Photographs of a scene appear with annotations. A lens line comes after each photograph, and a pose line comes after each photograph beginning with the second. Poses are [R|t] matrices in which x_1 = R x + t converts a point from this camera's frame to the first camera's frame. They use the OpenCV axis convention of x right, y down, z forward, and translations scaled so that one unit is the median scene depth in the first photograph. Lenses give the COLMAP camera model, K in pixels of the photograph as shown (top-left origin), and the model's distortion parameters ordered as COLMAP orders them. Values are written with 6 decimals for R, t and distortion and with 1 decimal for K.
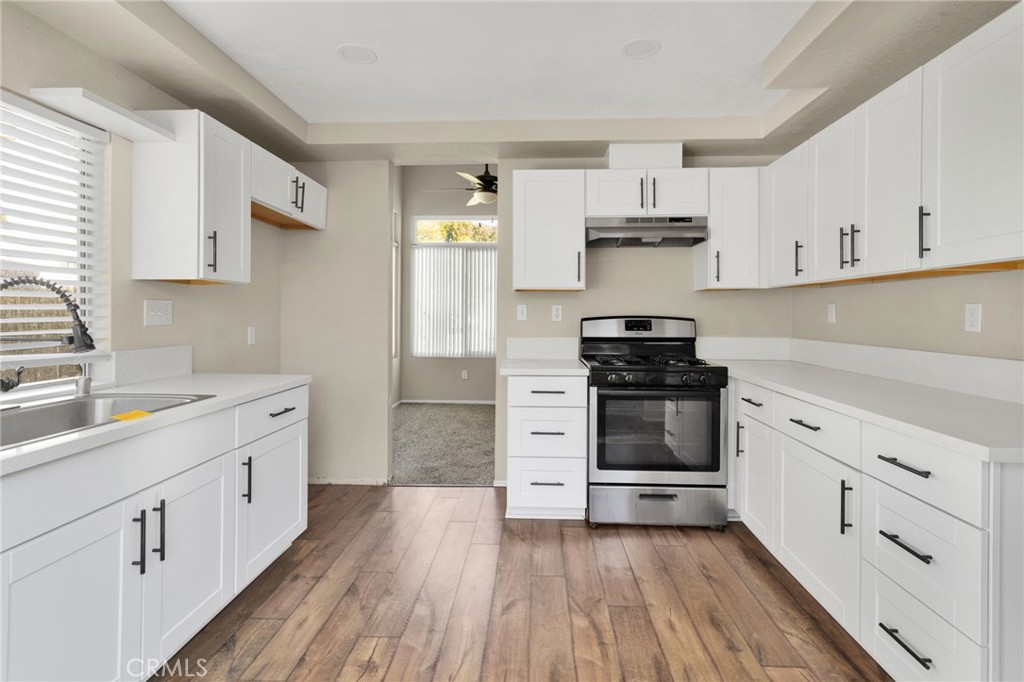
lens RADIAL K [[492.6, 0, 516.1], [0, 492.6, 316.5], [0, 0, 1]] dist [-0.002684, 0.000727]
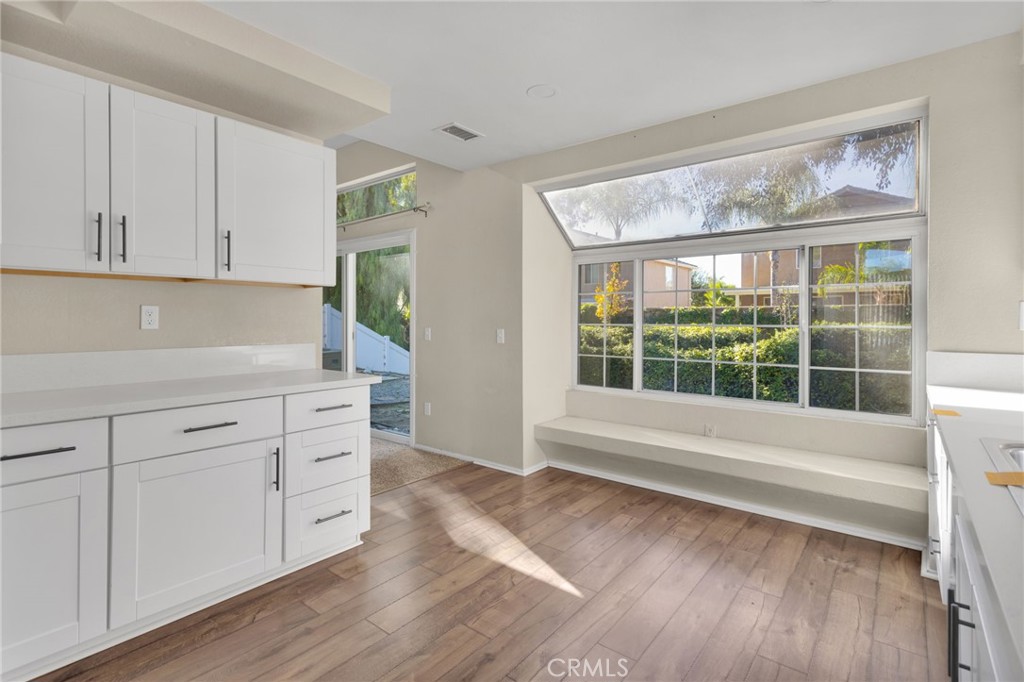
lens RADIAL K [[492.6, 0, 516.1], [0, 492.6, 316.5], [0, 0, 1]] dist [-0.002684, 0.000727]
pose [[-0.810090, -0.002955, 0.586298, -0.318629], [-0.003686, 0.999993, -0.000054, 0.000217], [-0.586294, -0.002205, -0.810095, 0.952140]]
